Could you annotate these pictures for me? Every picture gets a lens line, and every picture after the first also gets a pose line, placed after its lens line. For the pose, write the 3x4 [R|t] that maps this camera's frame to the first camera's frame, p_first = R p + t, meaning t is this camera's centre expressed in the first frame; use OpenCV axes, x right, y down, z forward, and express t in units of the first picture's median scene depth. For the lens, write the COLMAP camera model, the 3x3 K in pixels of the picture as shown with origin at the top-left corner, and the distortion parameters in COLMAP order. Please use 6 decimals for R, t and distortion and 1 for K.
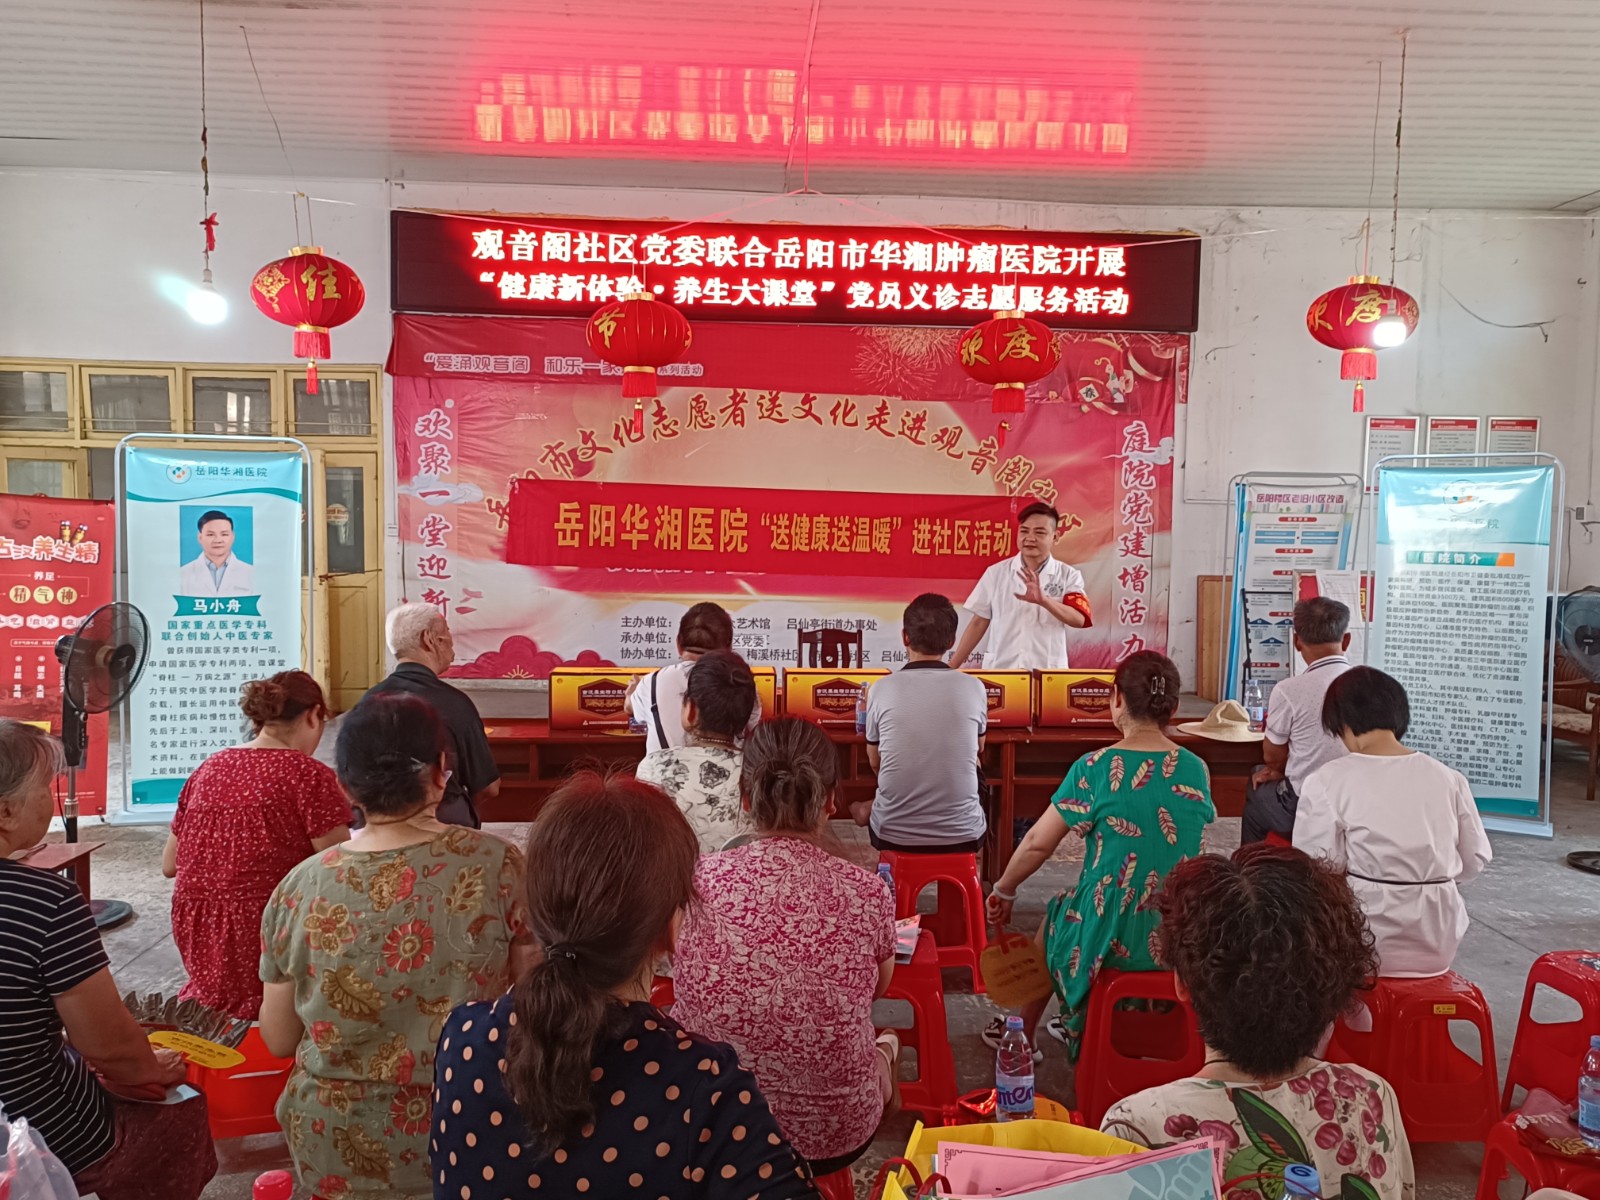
lens RADIAL K [[1245.1, 0, 800.0], [0, 1245.1, 600.0], [0, 0, 1]] dist [0.008599, 0.013225]
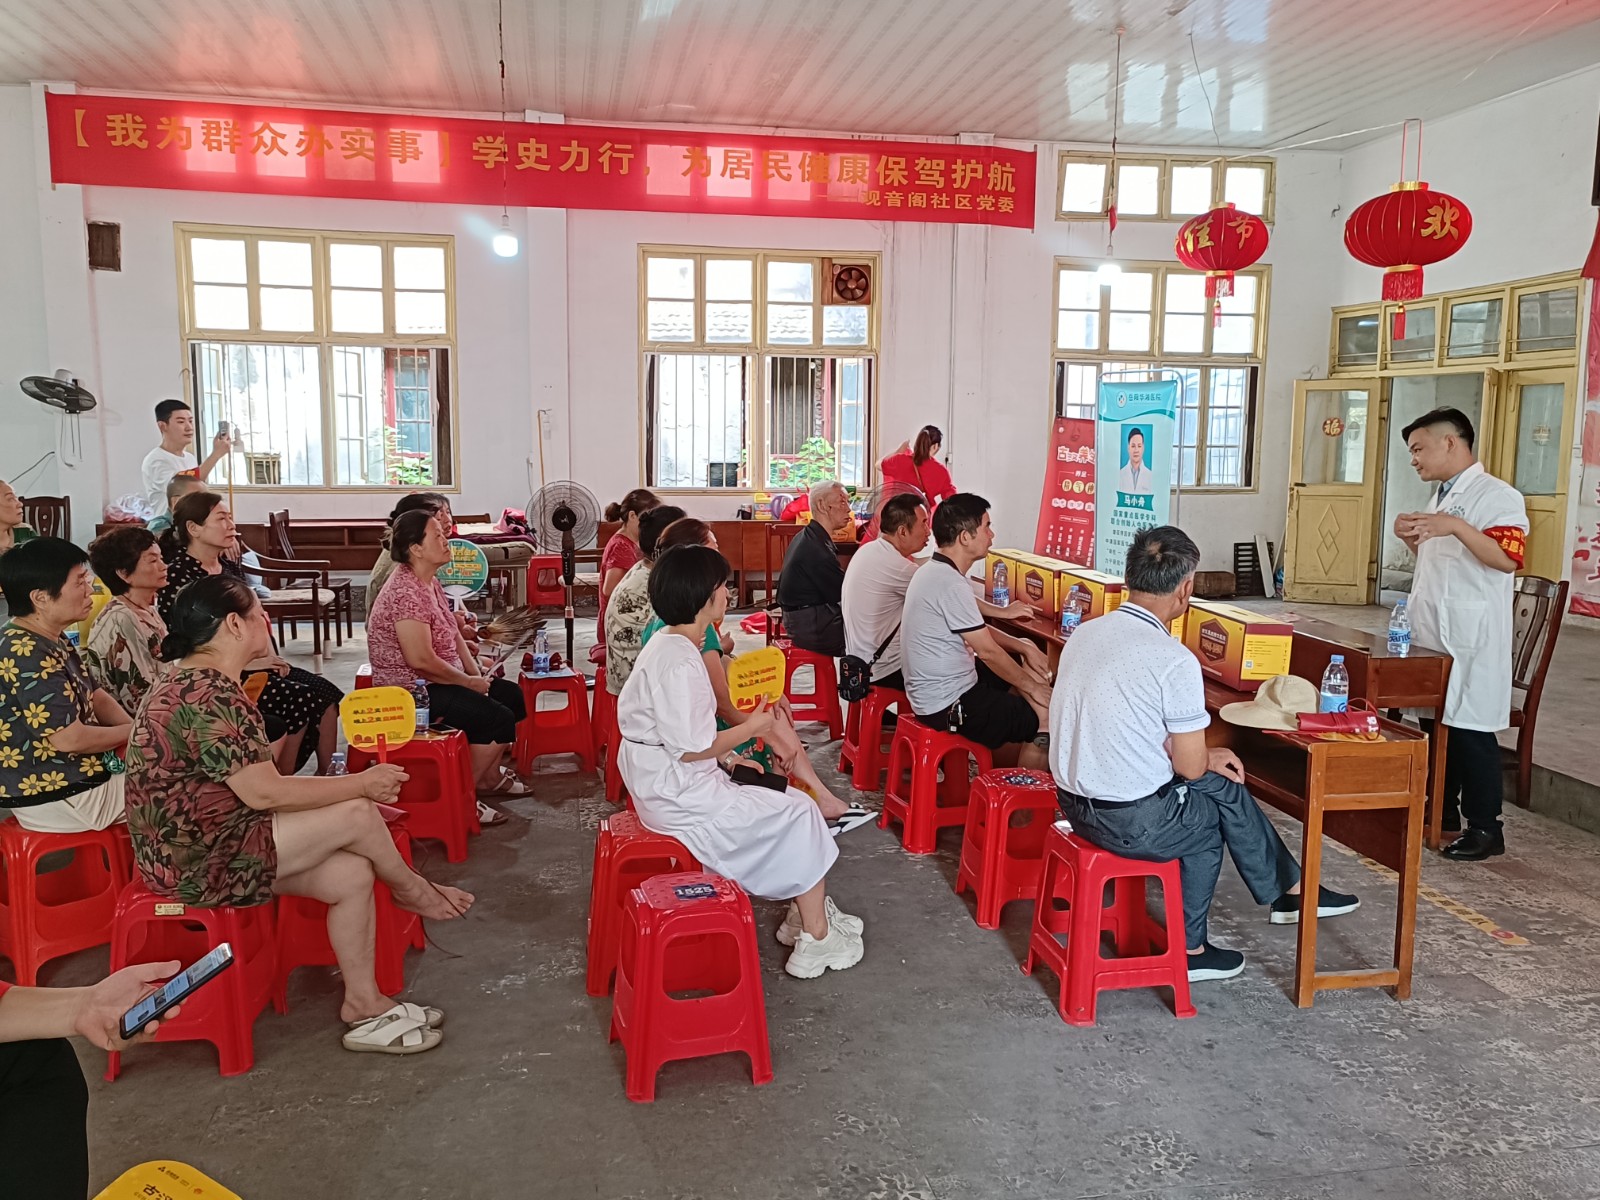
lens RADIAL K [[1245.1, 0, 800.0], [0, 1245.1, 600.0], [0, 0, 1]] dist [0.008599, 0.013225]
pose [[0.127413, 0.127576, -0.983611, 0.515763], [-0.074750, 0.990108, 0.118736, -0.013978], [0.989029, 0.058397, 0.135689, 0.313711]]
